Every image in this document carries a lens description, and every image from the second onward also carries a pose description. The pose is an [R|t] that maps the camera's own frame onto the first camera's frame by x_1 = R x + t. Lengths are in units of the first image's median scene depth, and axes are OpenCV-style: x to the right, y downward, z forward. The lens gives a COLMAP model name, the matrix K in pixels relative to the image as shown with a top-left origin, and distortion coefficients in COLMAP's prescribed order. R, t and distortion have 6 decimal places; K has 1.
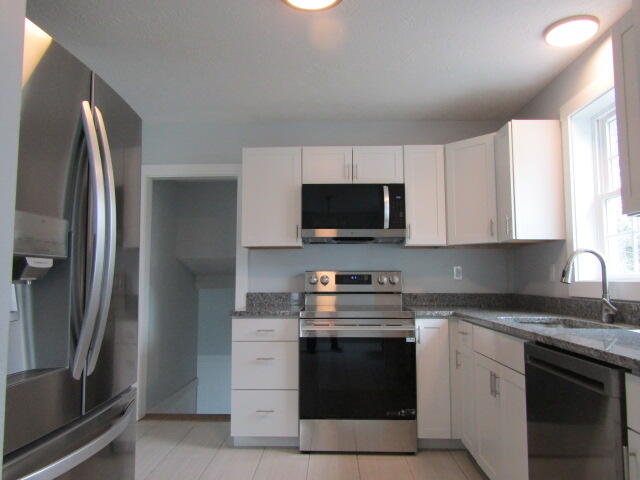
lens RADIAL K [[458.9, 0, 323.0], [0, 458.9, 234.6], [0, 0, 1]] dist [-0.014113, 0.001905]
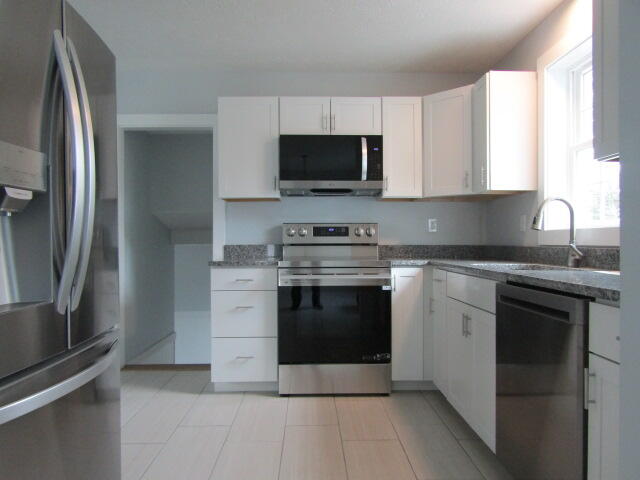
lens RADIAL K [[458.9, 0, 321.8], [0, 458.9, 238.3], [0, 0, 1]] dist [-0.014113, 0.001905]
pose [[0.998513, -0.000841, 0.054511, -0.009992], [-0.003920, 0.996185, 0.087173, 0.028602], [-0.054376, -0.087257, 0.994701, -0.008262]]
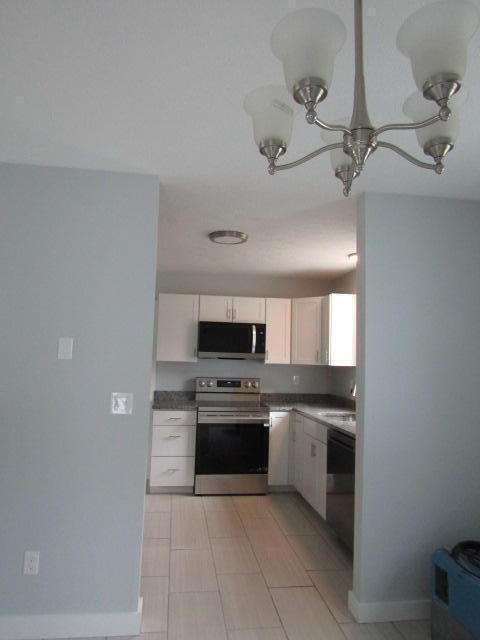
lens RADIAL K [[458.9, 0, 246.0], [0, 458.9, 320.7], [0, 0, 1]] dist [-0.014113, 0.001905]
pose [[0.983486, 0.042633, 0.175891, -0.177008], [-0.046020, 0.998825, 0.015218, -0.156772], [-0.175036, -0.023061, 0.984292, -0.564168]]
